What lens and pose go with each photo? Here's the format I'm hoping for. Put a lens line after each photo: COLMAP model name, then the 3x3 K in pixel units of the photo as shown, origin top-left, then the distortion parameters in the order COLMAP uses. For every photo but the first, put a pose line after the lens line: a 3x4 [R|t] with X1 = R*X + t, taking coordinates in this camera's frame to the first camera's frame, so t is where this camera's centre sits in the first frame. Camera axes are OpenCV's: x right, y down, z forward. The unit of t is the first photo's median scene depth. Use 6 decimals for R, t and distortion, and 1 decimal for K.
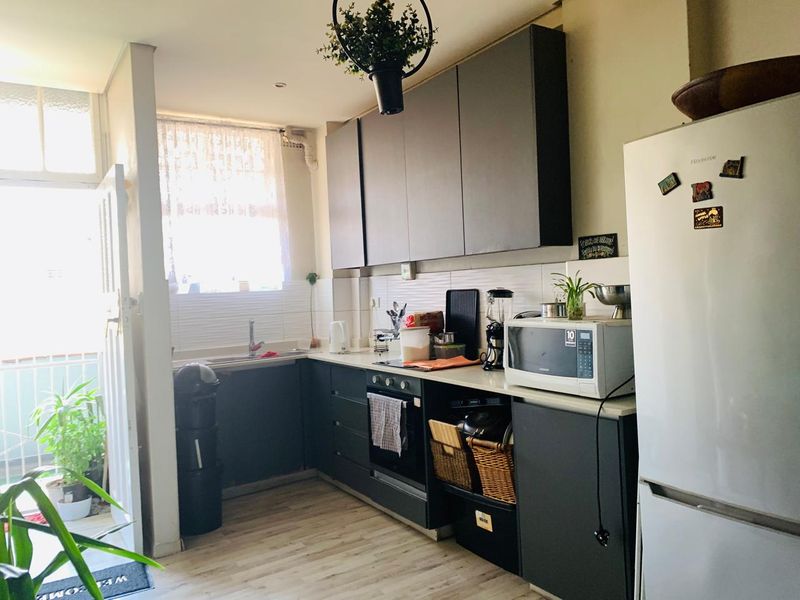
lens RADIAL K [[609.4, 0, 402.2], [0, 609.4, 292.2], [0, 0, 1]] dist [0.026036, -0.056428]
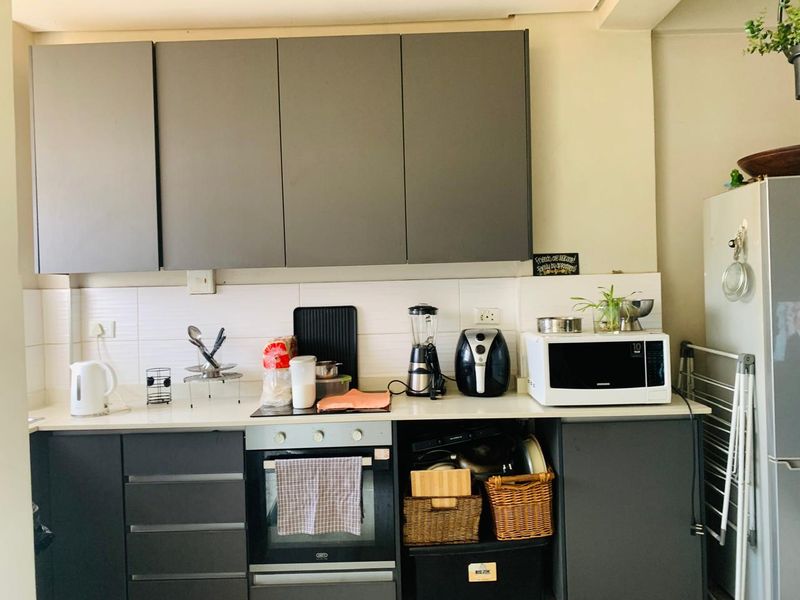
lens RADIAL K [[609.4, 0, 412.8], [0, 609.4, 296.8], [0, 0, 1]] dist [0.026036, -0.056428]
pose [[0.539591, 0.017912, 0.841737, -0.612341], [0.011807, 0.999514, -0.028839, 0.007843], [-0.841844, 0.025500, 0.539118, 0.571232]]
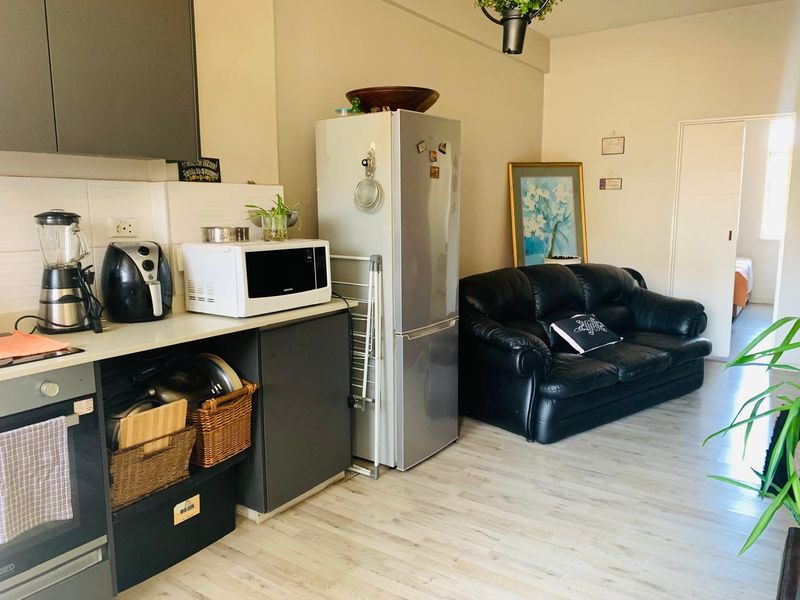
lens RADIAL K [[609.4, 0, 401.9], [0, 609.4, 297.0], [0, 0, 1]] dist [0.026036, -0.056428]
pose [[-0.387224, -0.089672, 0.917614, -0.621906], [0.028679, 0.993606, 0.109200, 0.025567], [-0.921539, 0.068601, -0.382177, 0.964290]]
